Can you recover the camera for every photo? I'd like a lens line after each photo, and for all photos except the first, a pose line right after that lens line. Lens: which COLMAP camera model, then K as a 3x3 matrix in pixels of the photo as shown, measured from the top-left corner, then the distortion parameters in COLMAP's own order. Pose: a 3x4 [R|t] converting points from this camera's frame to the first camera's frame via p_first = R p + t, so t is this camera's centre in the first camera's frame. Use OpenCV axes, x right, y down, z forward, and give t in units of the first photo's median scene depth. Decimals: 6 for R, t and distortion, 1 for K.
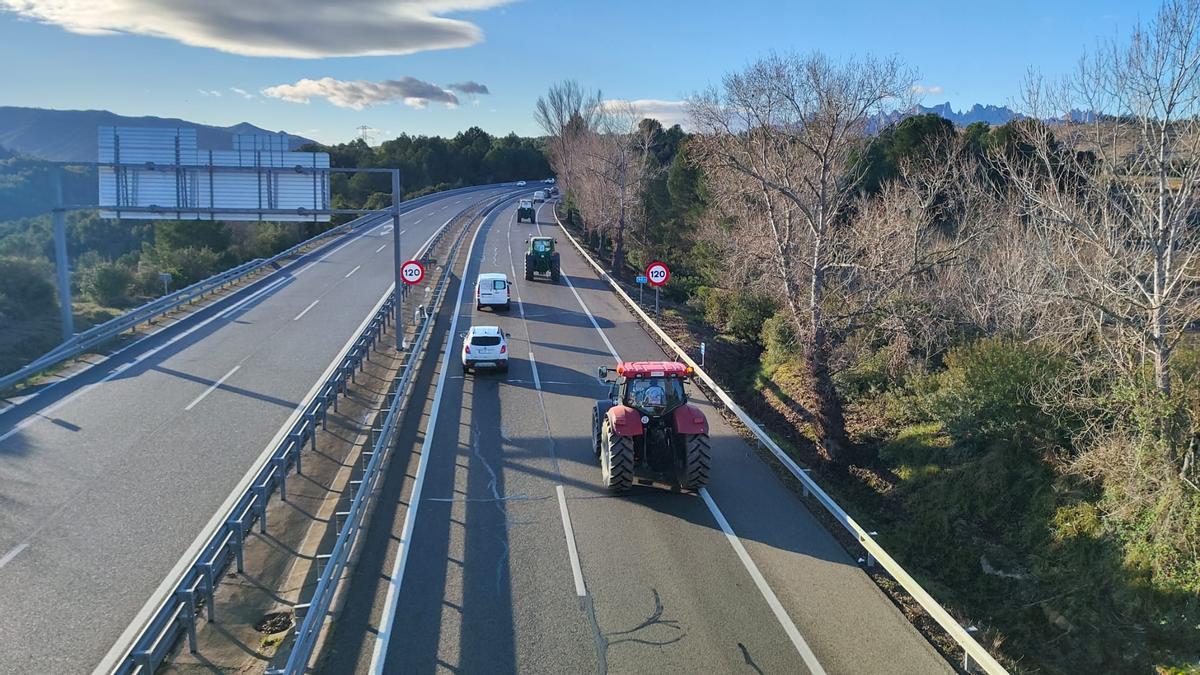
lens RADIAL K [[933.2, 0, 600.0], [0, 933.2, 337.5], [0, 0, 1]] dist [0.053625, -0.049758]
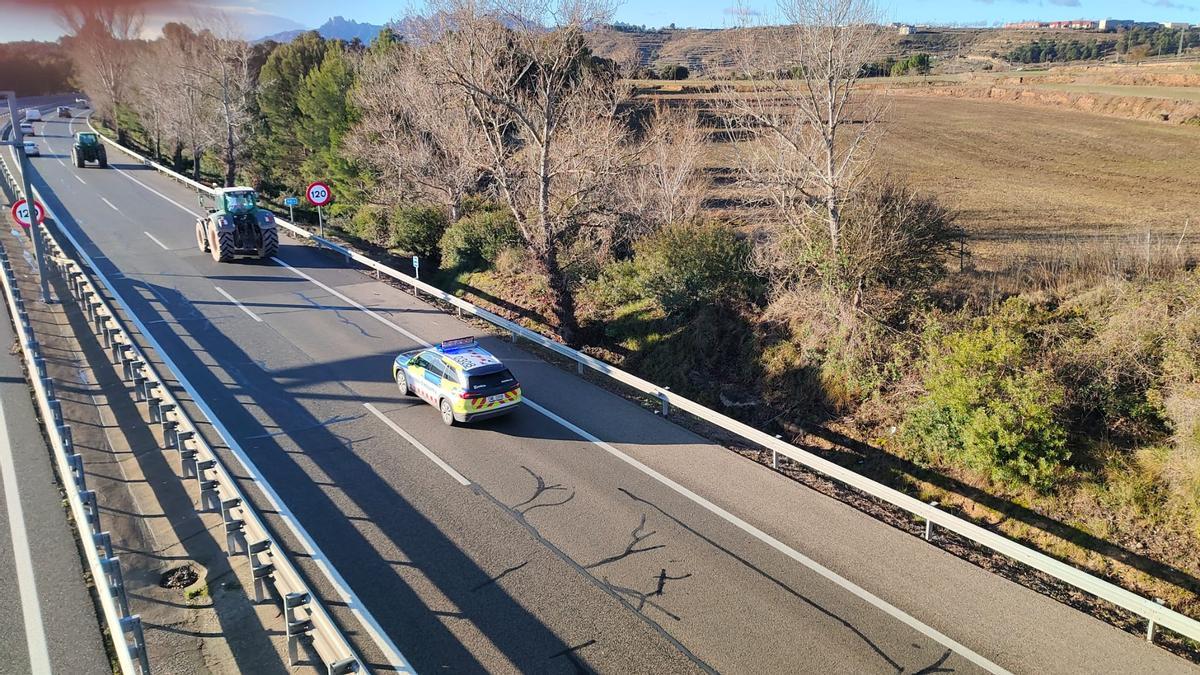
lens RADIAL K [[933.2, 0, 600.0], [0, 933.2, 337.5], [0, 0, 1]] dist [0.053625, -0.049758]
pose [[0.890648, -0.149814, 0.429303, -0.196329], [0.108132, 0.986862, 0.120049, -0.009857], [-0.441648, -0.060500, 0.895146, -0.038626]]
